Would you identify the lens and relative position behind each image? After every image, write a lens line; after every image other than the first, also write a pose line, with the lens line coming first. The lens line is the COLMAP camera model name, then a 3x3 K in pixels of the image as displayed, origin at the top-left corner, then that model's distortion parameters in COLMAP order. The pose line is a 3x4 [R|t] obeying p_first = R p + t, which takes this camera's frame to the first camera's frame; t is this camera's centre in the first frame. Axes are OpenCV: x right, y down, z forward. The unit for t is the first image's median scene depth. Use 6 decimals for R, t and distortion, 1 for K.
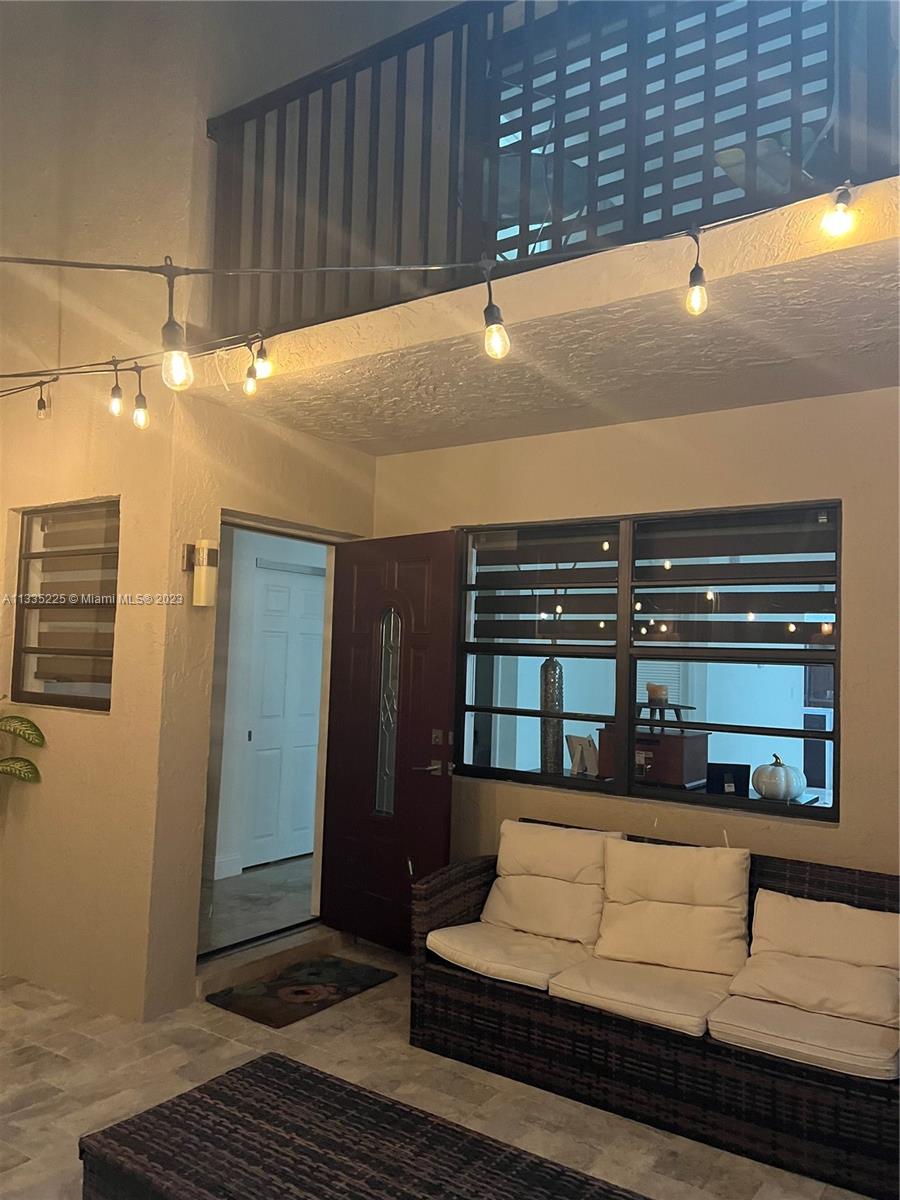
lens RADIAL K [[912.4, 0, 458.1], [0, 912.4, 608.0], [0, 0, 1]] dist [0.063315, -0.078640]
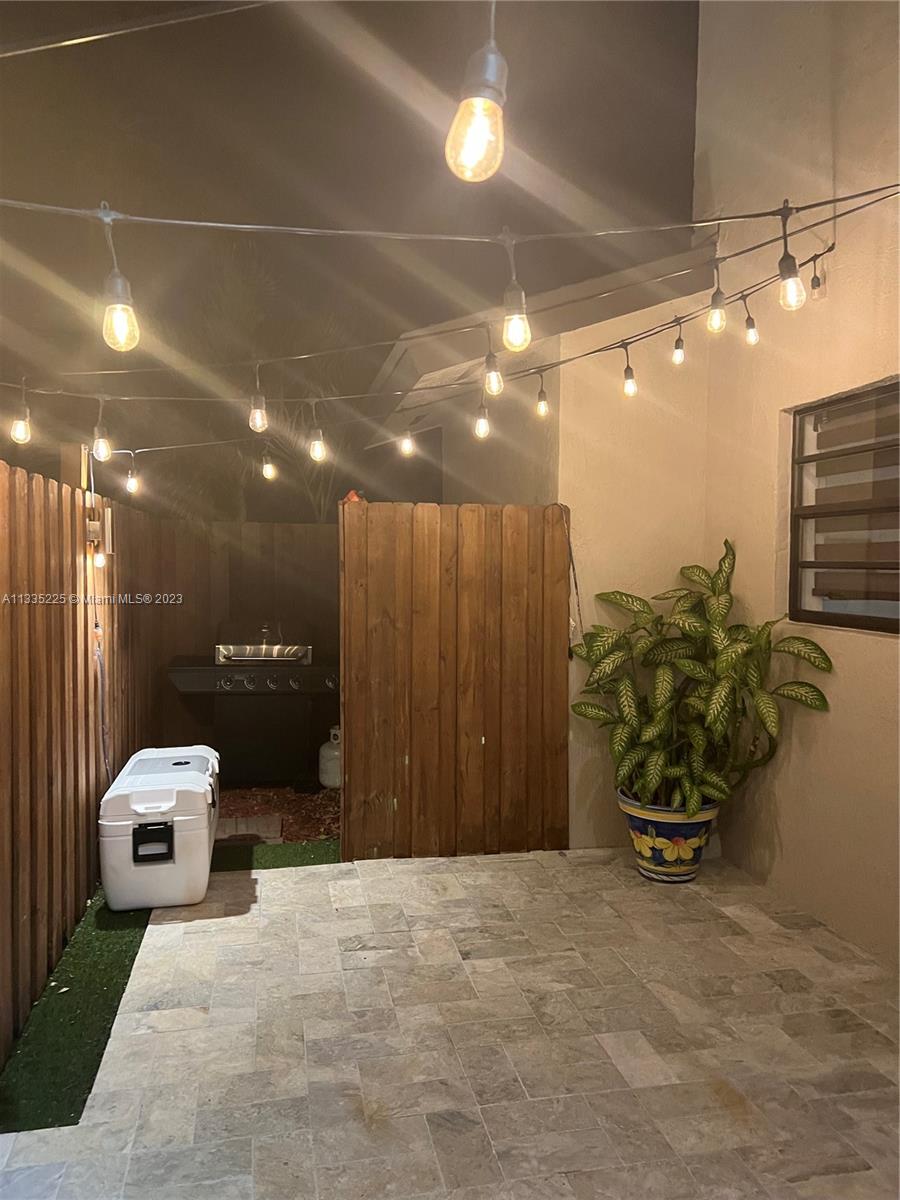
lens RADIAL K [[912.4, 0, 449.0], [0, 912.4, 600.5], [0, 0, 1]] dist [0.063315, -0.078640]
pose [[0.726086, 0.000803, -0.687603, -0.098210], [0.058315, 0.996325, 0.062742, 0.003660], [0.685127, -0.085653, 0.723371, 0.100830]]
